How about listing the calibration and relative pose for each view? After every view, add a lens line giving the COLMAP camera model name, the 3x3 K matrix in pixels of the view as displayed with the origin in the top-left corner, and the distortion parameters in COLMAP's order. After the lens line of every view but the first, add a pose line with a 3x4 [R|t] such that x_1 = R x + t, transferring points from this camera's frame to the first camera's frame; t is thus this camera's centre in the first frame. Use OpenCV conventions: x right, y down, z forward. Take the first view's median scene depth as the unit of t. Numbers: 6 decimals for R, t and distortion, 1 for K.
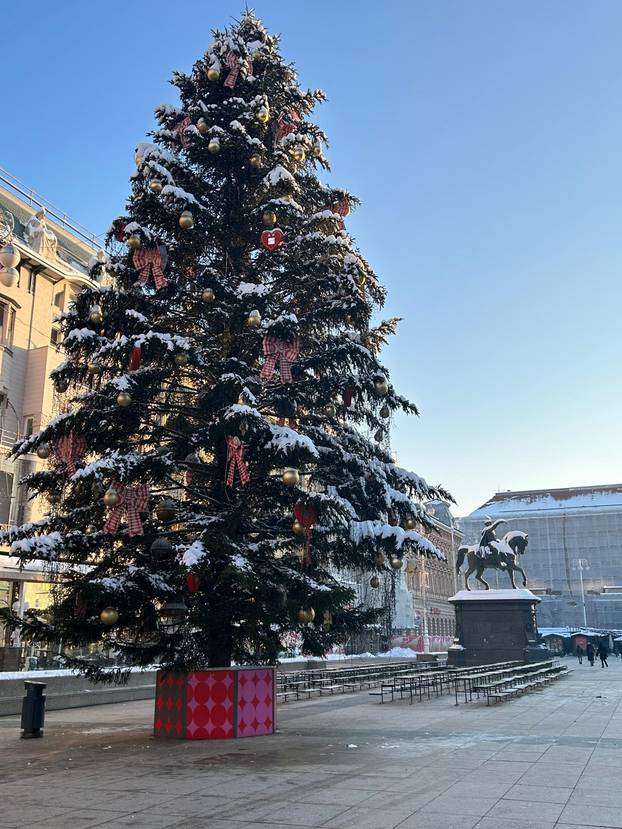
lens RADIAL K [[753.8, 0, 310.6], [0, 753.8, 426.6], [0, 0, 1]] dist [0.110383, -0.164374]
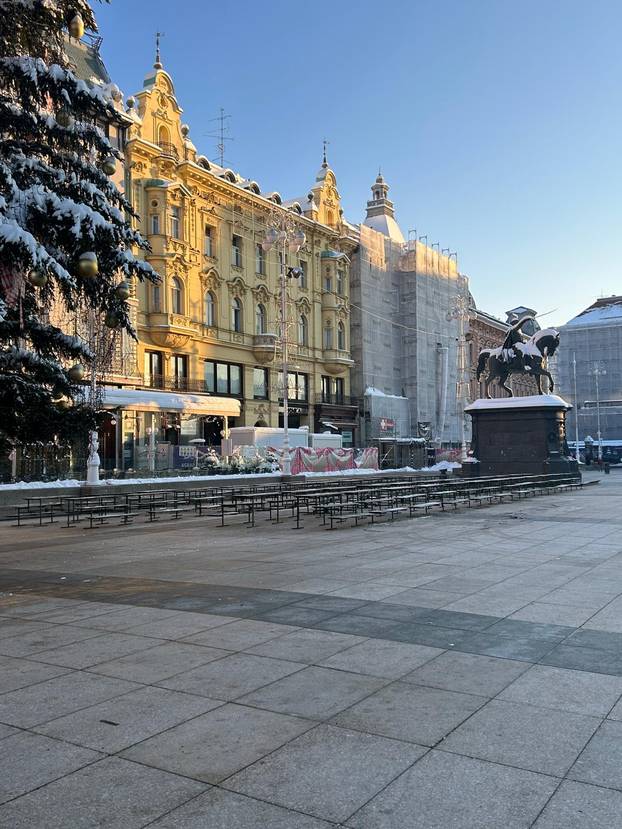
lens RADIAL K [[753.8, 0, 310.6], [0, 753.8, 426.6], [0, 0, 1]] dist [0.110383, -0.164374]
pose [[0.988625, -0.017514, -0.149377, 0.135178], [0.051757, 0.972153, 0.228562, 0.034031], [0.141214, -0.233694, 0.962001, 0.112720]]
